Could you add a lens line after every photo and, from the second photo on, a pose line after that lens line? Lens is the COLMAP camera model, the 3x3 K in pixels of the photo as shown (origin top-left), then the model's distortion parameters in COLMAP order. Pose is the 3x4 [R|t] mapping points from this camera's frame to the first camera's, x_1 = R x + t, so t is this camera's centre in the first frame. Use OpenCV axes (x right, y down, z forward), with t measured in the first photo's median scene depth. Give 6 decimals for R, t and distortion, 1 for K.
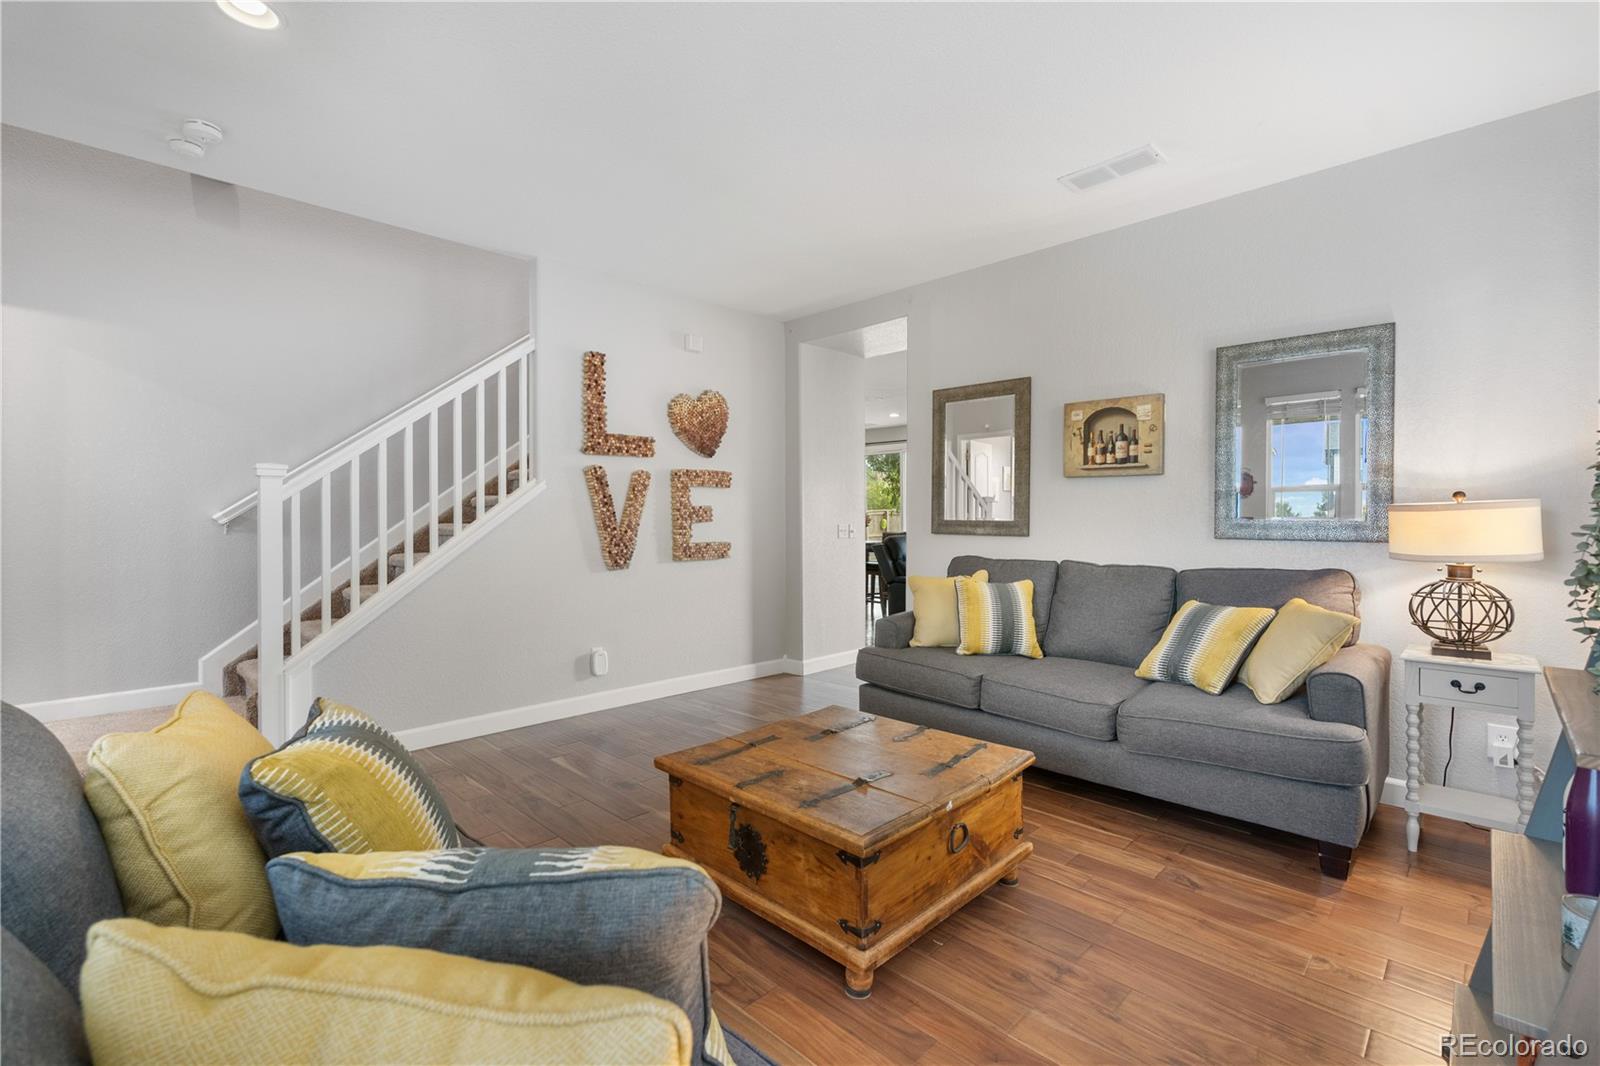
lens RADIAL K [[704.6, 0, 803.0], [0, 704.6, 524.3], [0, 0, 1]] dist [-0.005246, -0.000045]
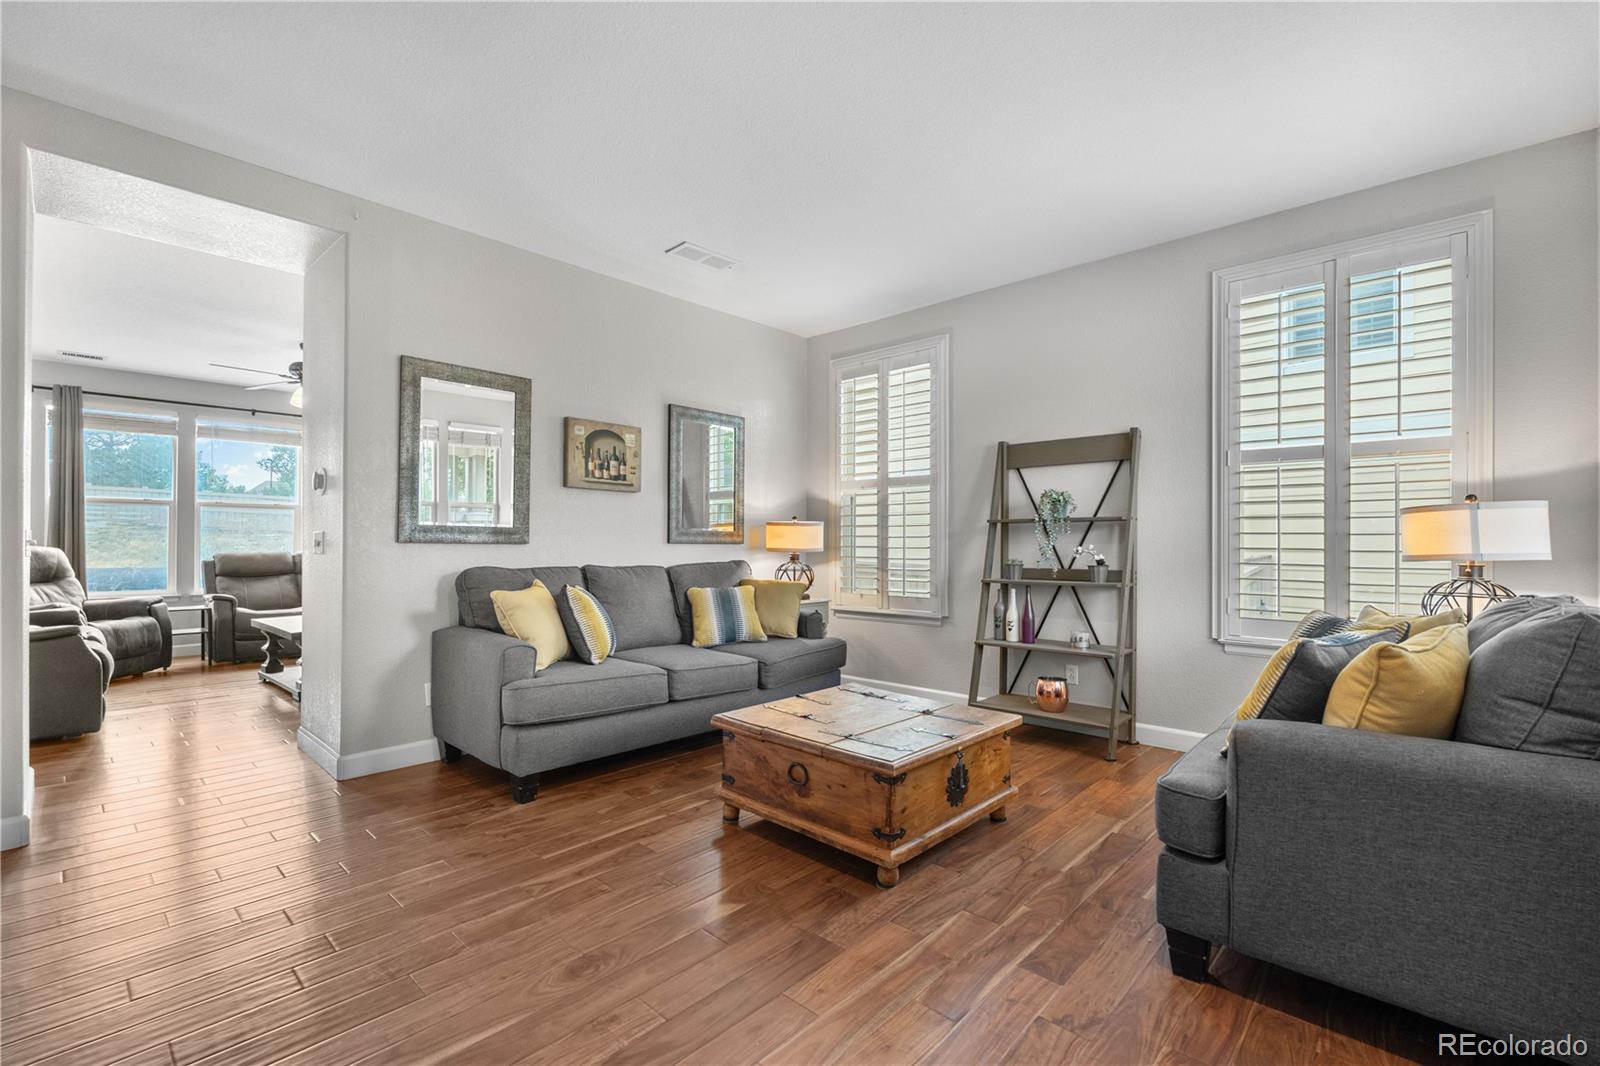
lens RADIAL K [[704.6, 0, 802.8], [0, 704.6, 541.0], [0, 0, 1]] dist [-0.005246, -0.000045]
pose [[-0.028246, 0.002301, 0.999598, -0.723450], [0.003907, 0.999990, -0.002191, 0.018671], [-0.999593, 0.003844, -0.028255, 0.719628]]
